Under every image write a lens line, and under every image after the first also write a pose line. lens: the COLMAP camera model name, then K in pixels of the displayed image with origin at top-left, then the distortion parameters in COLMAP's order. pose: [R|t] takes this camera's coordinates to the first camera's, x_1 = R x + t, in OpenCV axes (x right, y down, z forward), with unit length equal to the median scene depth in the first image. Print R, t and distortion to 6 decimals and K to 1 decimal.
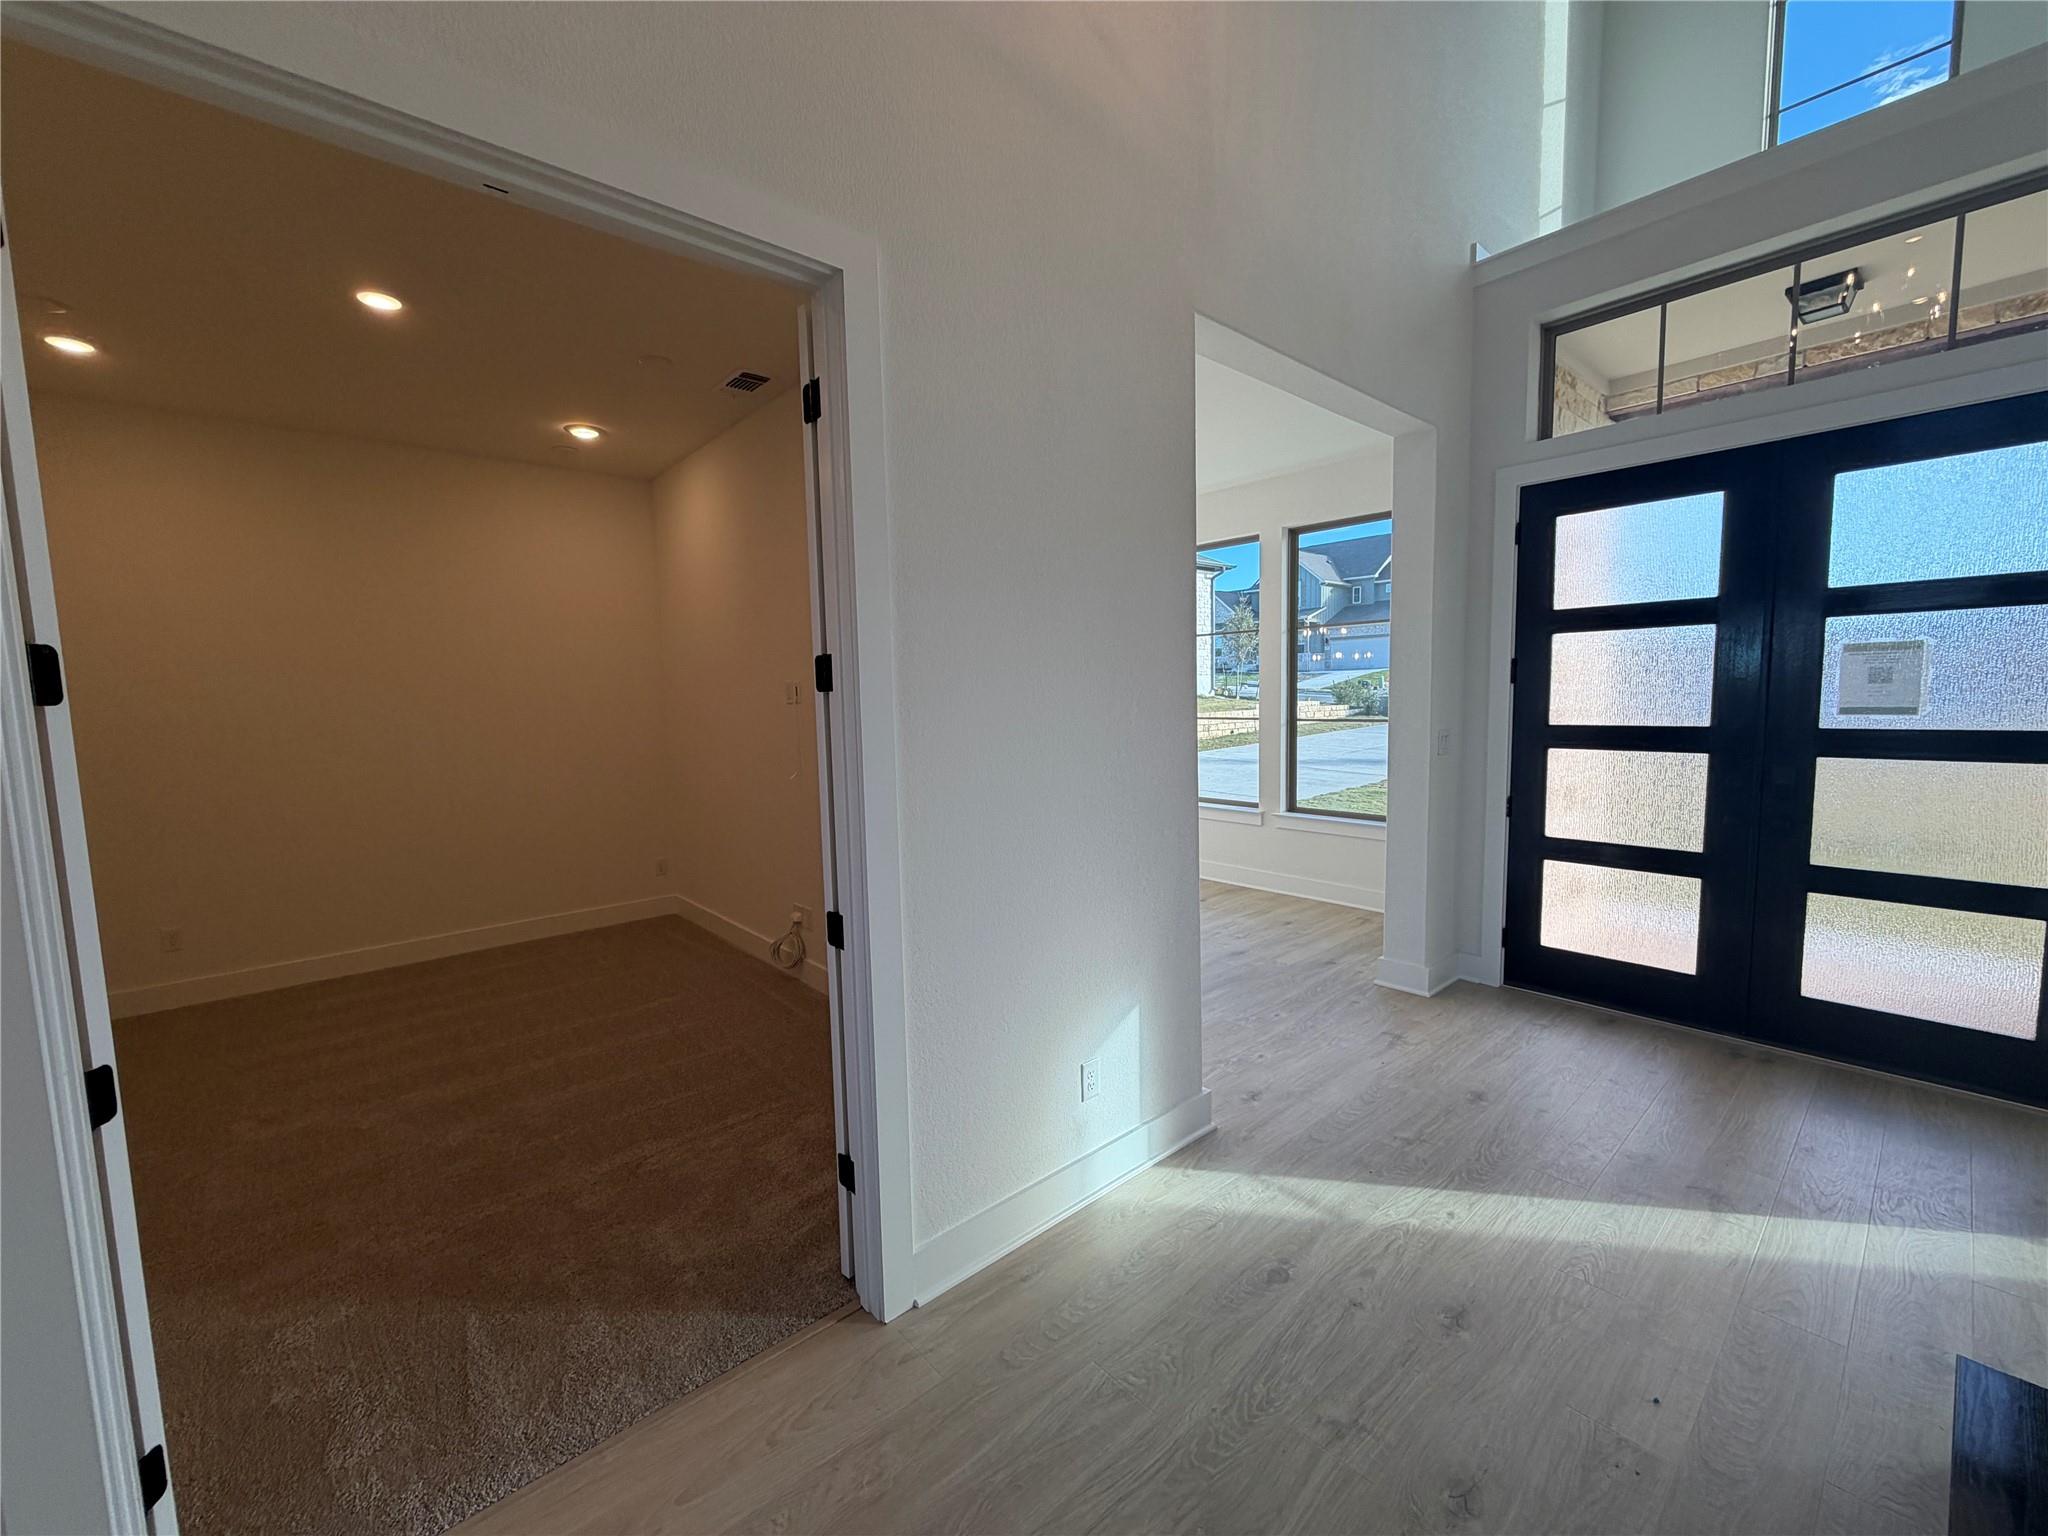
lens RADIAL K [[820.8, 0, 1013.7], [0, 820.8, 764.0], [0, 0, 1]] dist [0.013118, 0.000188]
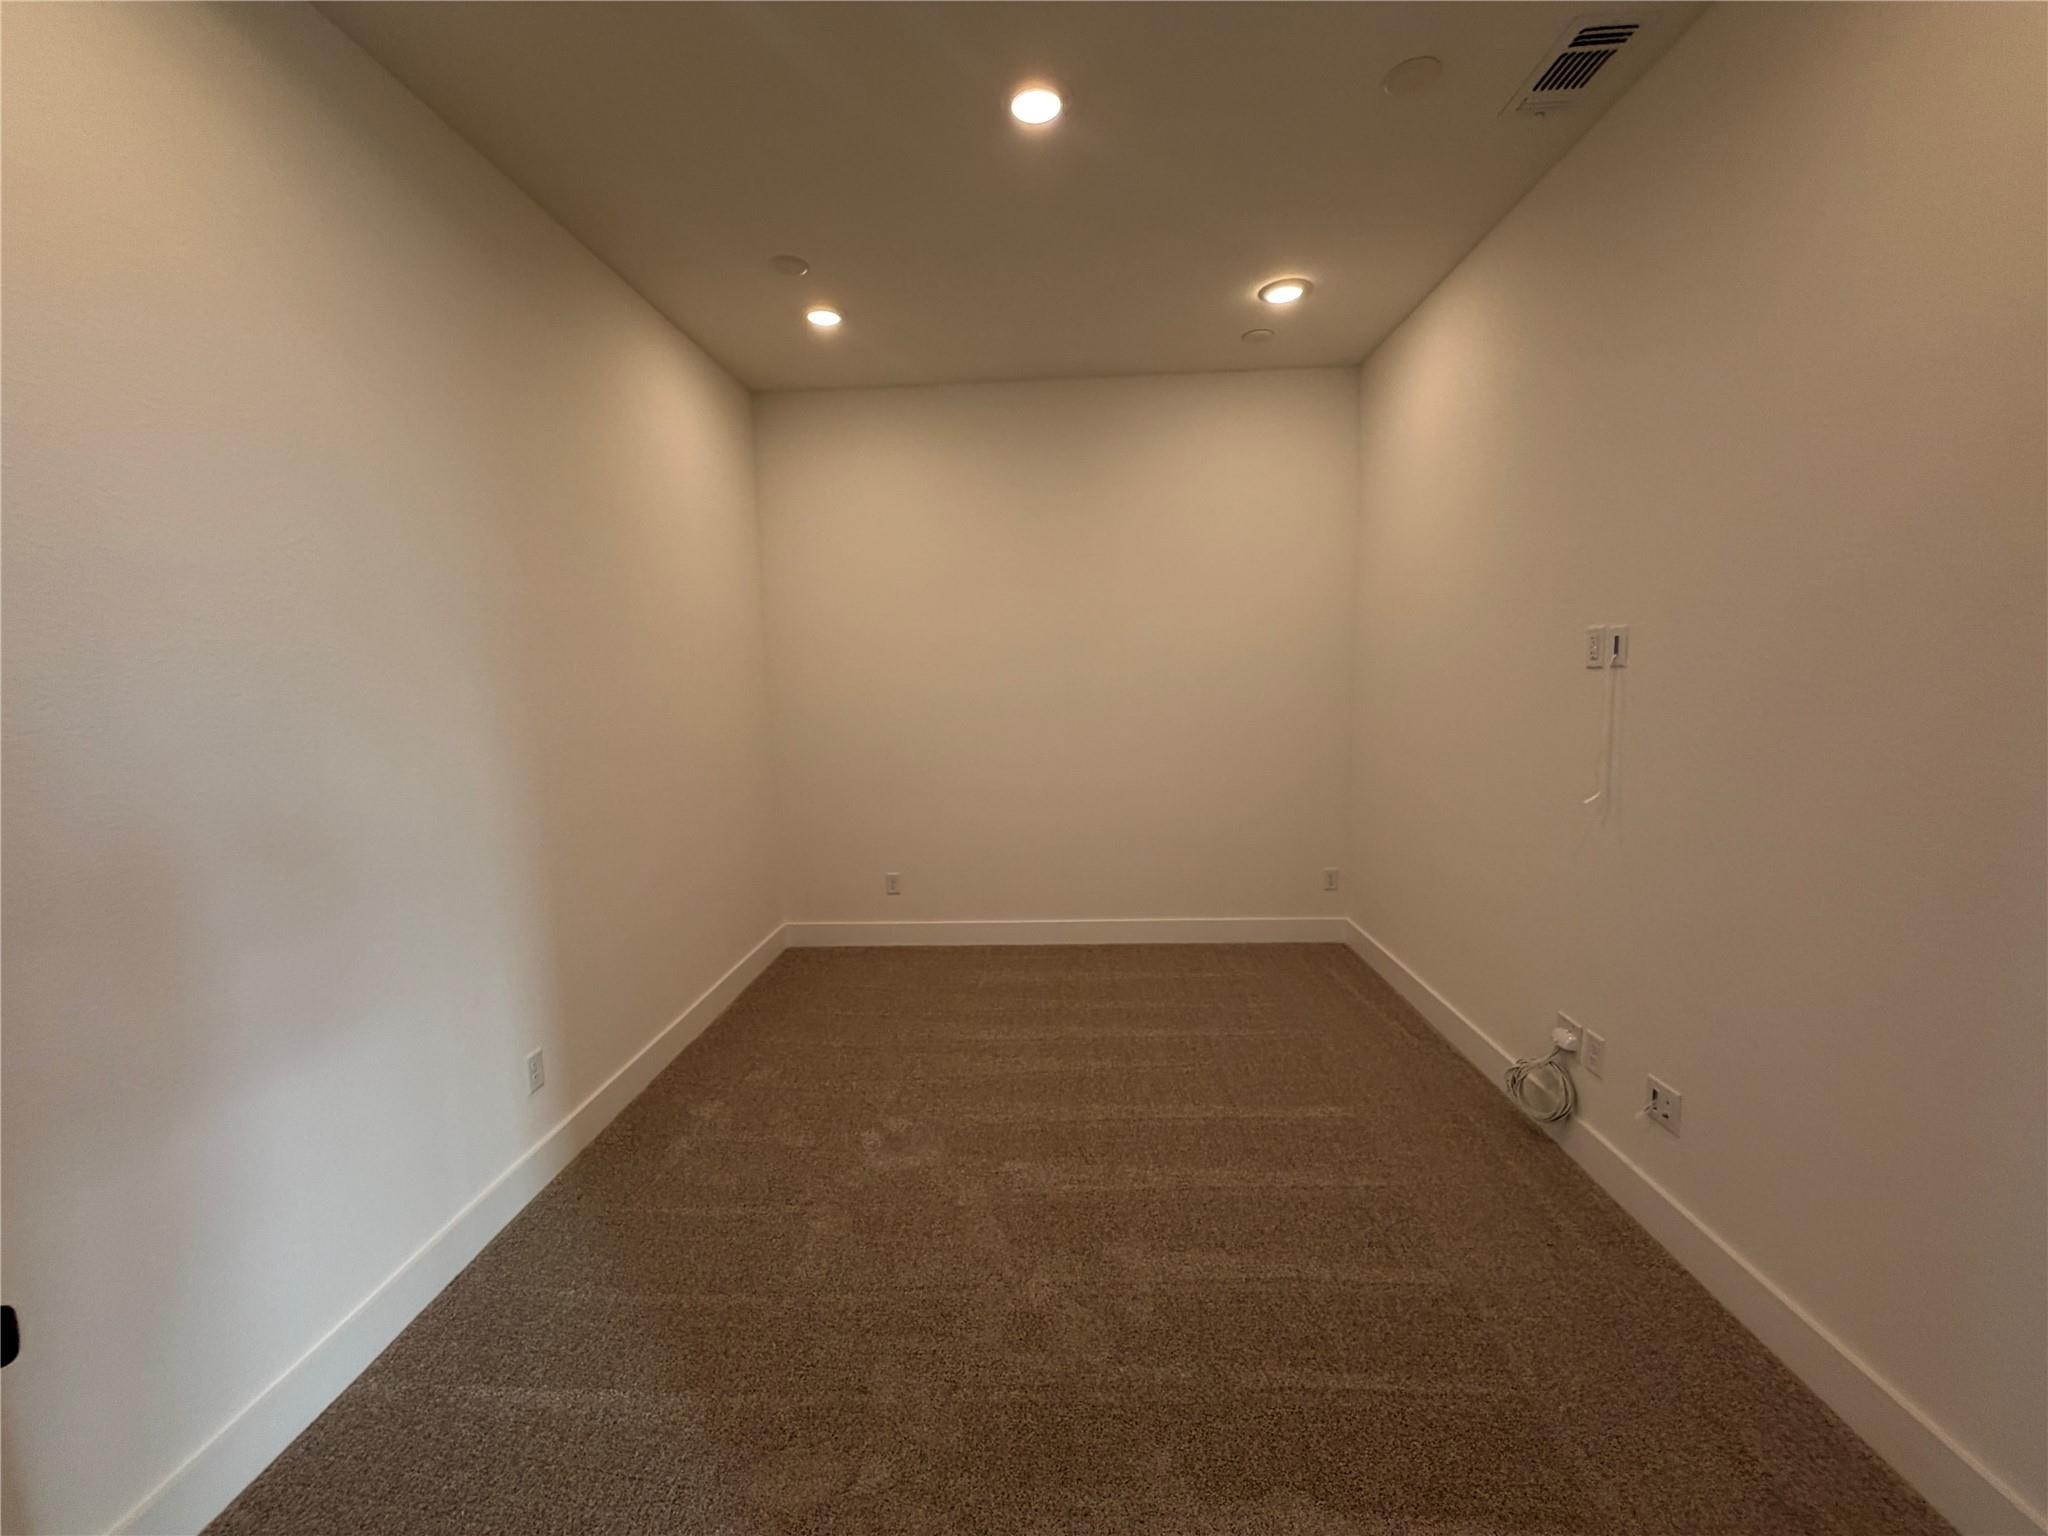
lens RADIAL K [[820.8, 0, 1012.8], [0, 820.8, 768.5], [0, 0, 1]] dist [0.013118, 0.000188]
pose [[0.719650, 0.088968, -0.688614, -0.162238], [-0.052662, 0.995894, 0.073632, -0.025737], [0.692337, -0.016725, 0.721380, 0.319516]]
